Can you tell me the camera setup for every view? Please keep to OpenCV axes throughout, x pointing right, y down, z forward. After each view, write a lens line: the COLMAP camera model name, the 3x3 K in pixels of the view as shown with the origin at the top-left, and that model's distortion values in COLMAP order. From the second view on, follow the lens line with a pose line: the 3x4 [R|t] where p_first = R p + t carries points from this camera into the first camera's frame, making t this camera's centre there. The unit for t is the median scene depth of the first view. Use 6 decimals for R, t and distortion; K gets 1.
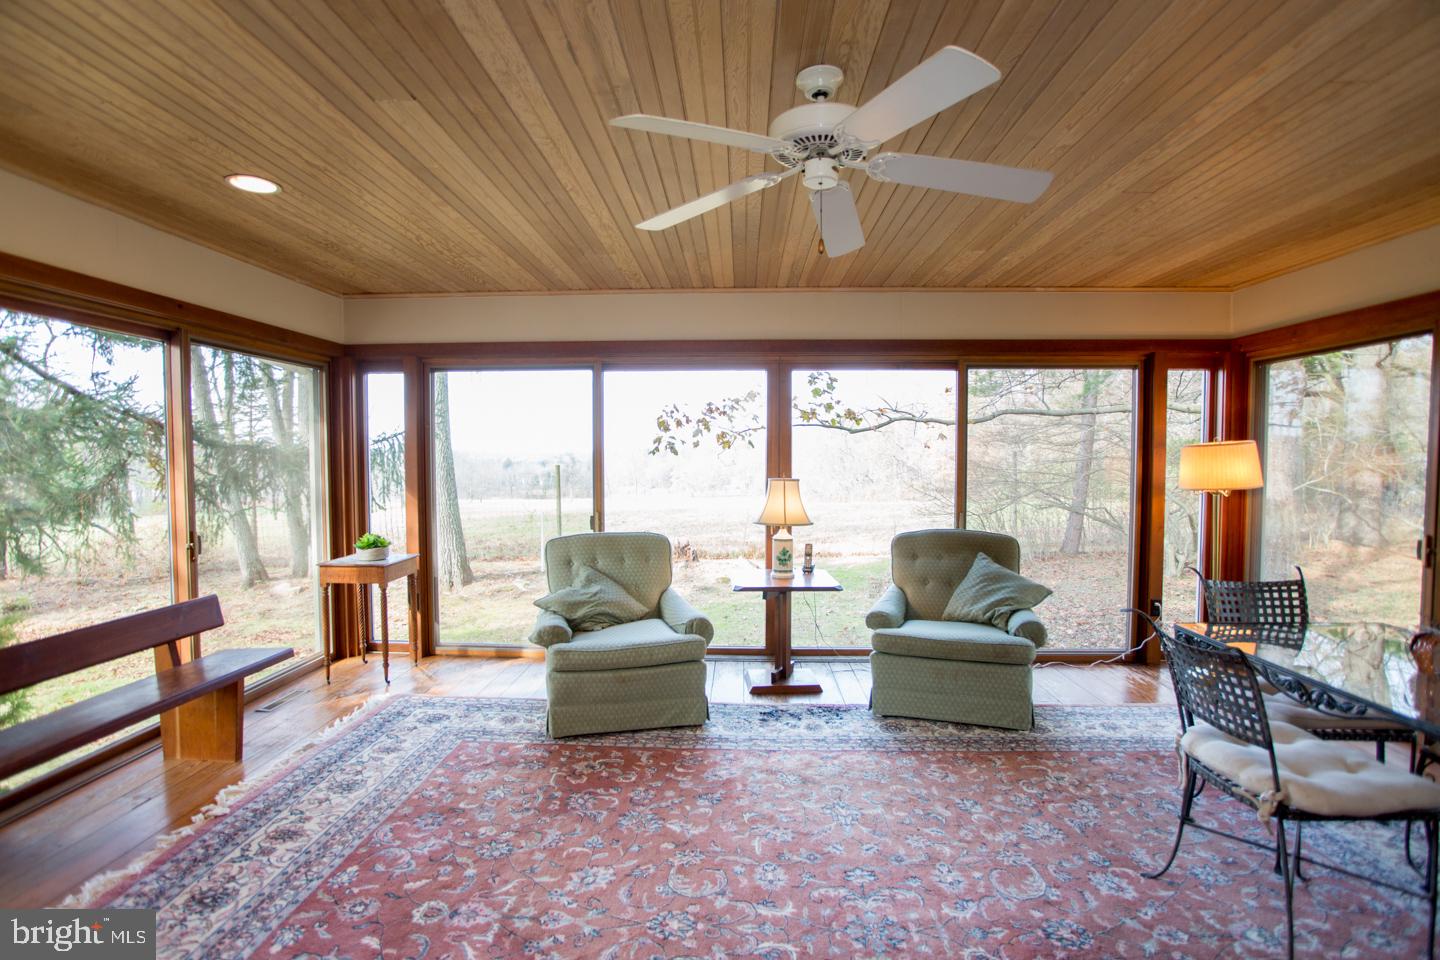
lens RADIAL K [[683.8, 0, 715.4], [0, 683.8, 485.6], [0, 0, 1]] dist [-0.070818, 0.027841]
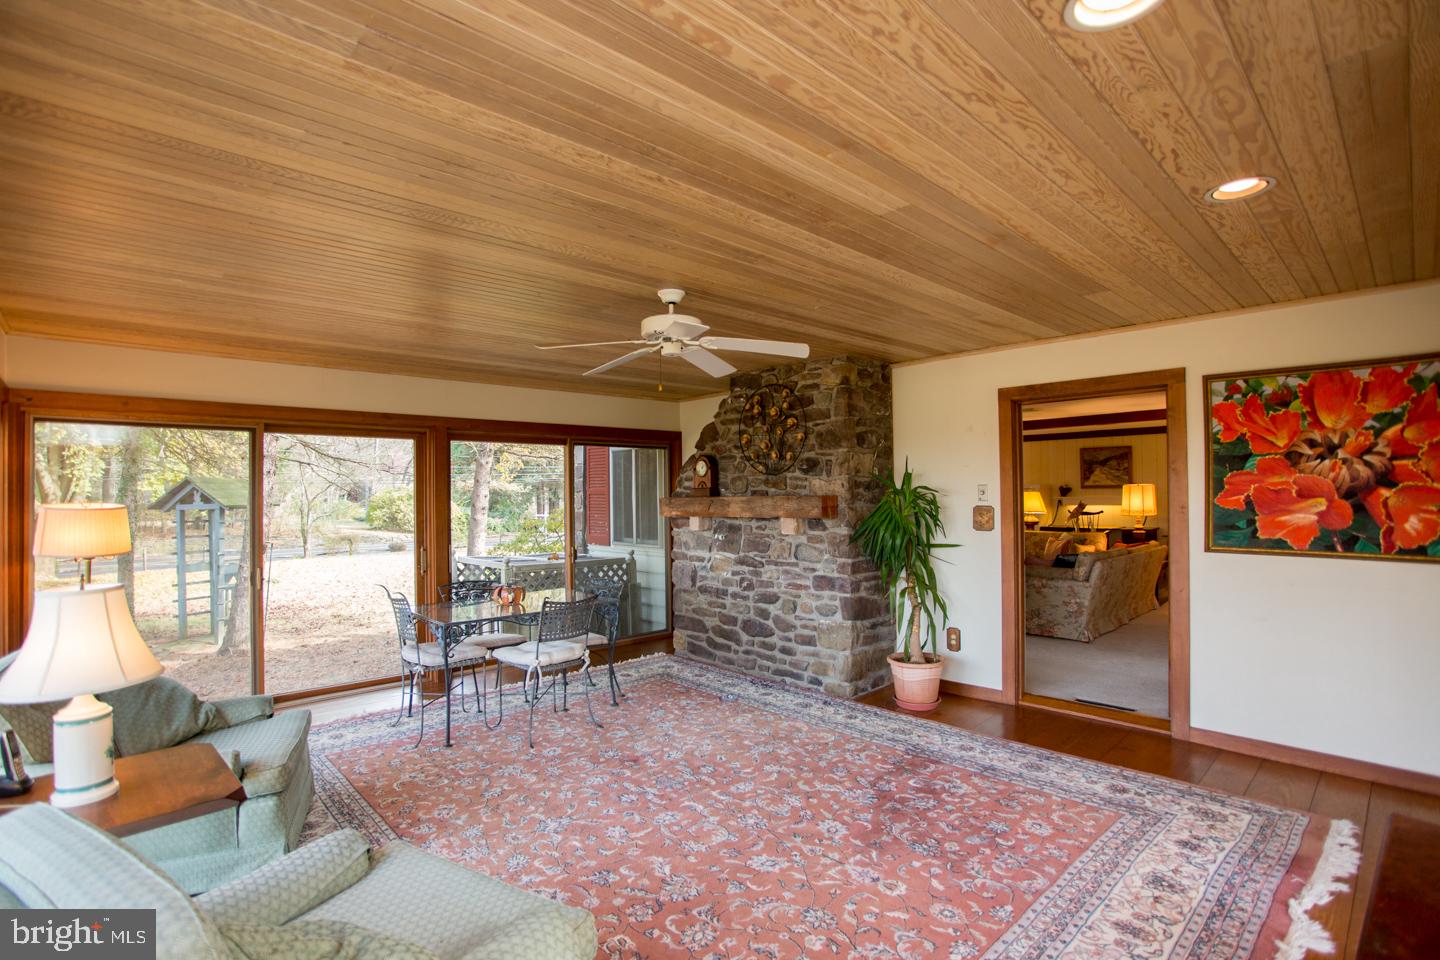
lens RADIAL K [[693.9, 0, 708.6], [0, 693.9, 484.8], [0, 0, 1]] dist [-0.068805, 0.028520]
pose [[-0.704415, 0.018906, 0.709536, -0.668472], [0.043071, 0.998942, 0.016142, -0.086749], [-0.708480, 0.041931, -0.704484, 1.276344]]
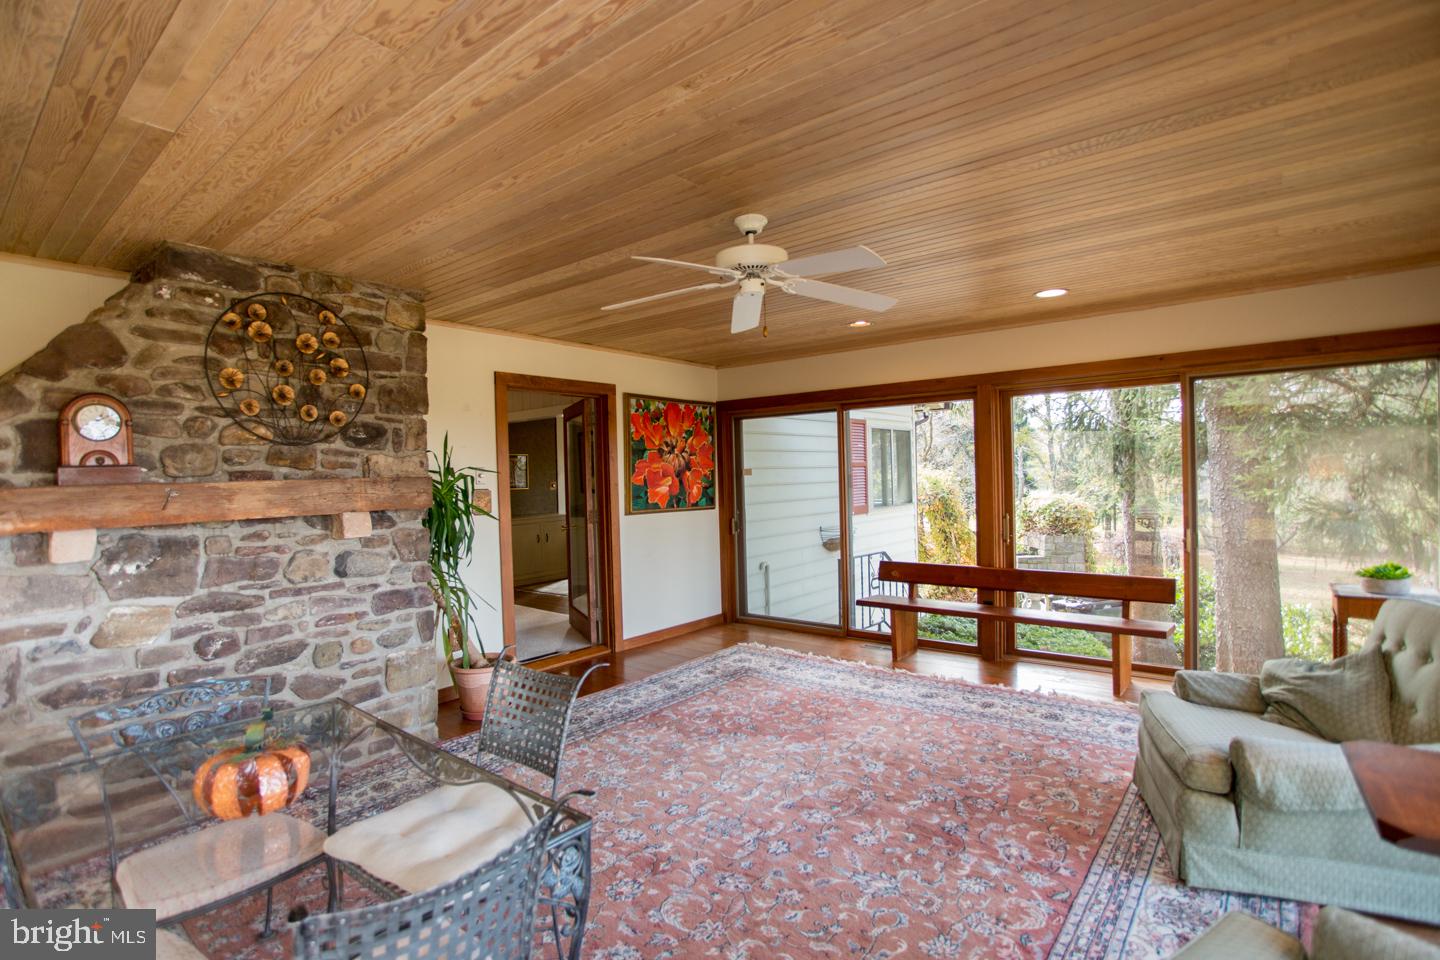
lens RADIAL K [[697.3, 0, 714.1], [0, 697.3, 484.6], [0, 0, 1]] dist [-0.076101, 0.039556]
pose [[-0.603536, 0.029037, -0.796807, 0.811165], [-0.006796, 0.999113, 0.041557, -0.064675], [0.797307, 0.030496, -0.602803, 1.071421]]
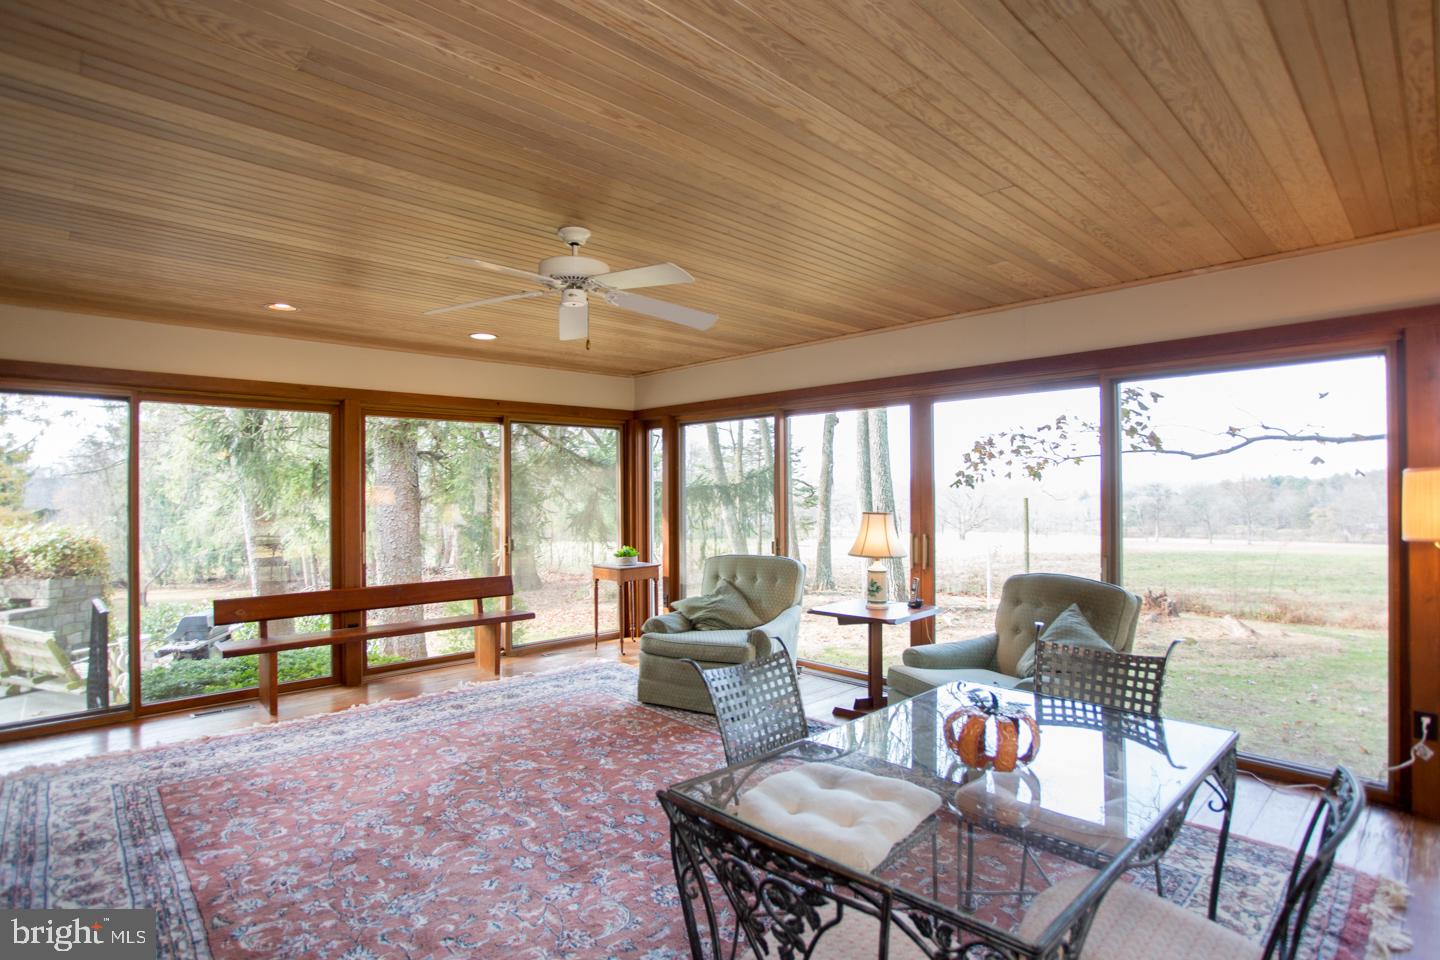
lens RADIAL K [[723.6, 0, 720.5], [0, 723.6, 484.5], [0, 0, 1]] dist [-0.077801, 0.033841]
pose [[0.719835, -0.008835, -0.694089, 0.856548], [-0.024345, 0.998983, -0.037964, -0.005556], [0.693718, 0.044225, 0.718888, 0.068450]]
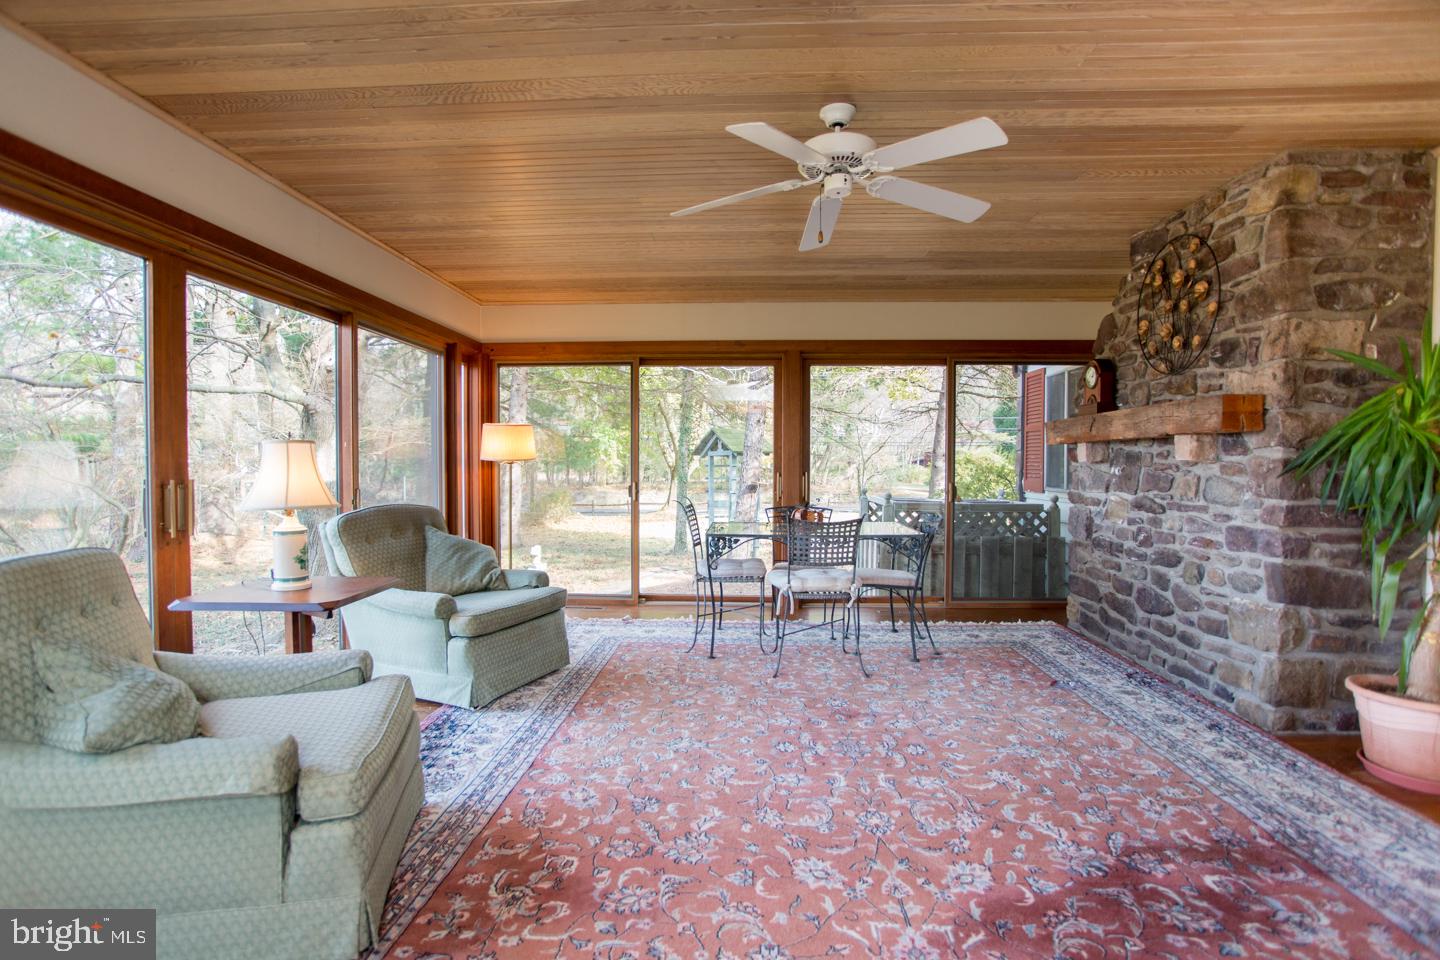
lens RADIAL K [[693.9, 0, 708.6], [0, 693.9, 484.8], [0, 0, 1]] dist [-0.068805, 0.028520]
pose [[0.021340, -0.028233, 0.999374, -0.694816], [0.040278, 0.998814, 0.027357, 0.038788], [-0.998961, 0.039669, 0.022452, 0.727579]]
